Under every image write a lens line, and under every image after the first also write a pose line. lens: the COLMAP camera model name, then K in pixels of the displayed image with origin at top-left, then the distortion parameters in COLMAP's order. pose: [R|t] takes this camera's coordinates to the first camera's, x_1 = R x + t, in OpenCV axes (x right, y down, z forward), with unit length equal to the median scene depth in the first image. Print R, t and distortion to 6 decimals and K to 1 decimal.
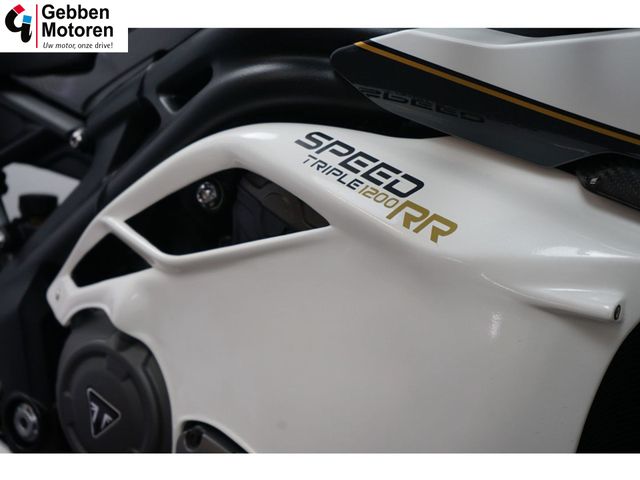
lens RADIAL K [[1338.6, 0, 319.8], [0, 1338.6, 239.4], [0, 0, 1]] dist [-0.121532, 0.000000]
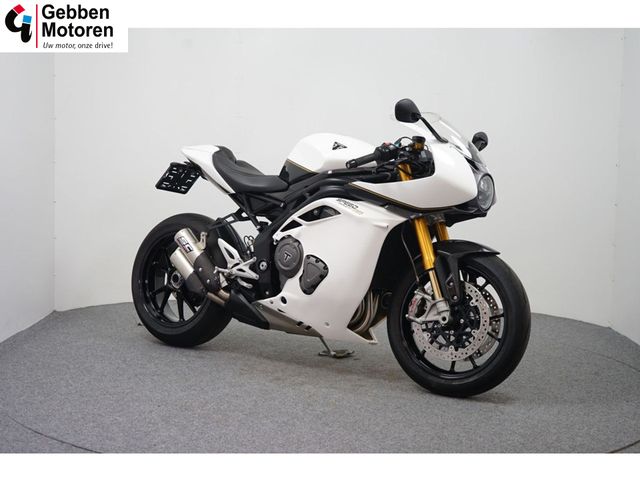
lens RADIAL K [[972.1, 0, 318.8], [0, 972.1, 239.8], [0, 0, 1]] dist [0.008765, 0.000000]
pose [[0.992836, 0.105444, 0.056195, -0.253172], [-0.092071, 0.974914, -0.202647, 0.778352], [-0.076153, 0.196022, 0.977638, -2.492264]]
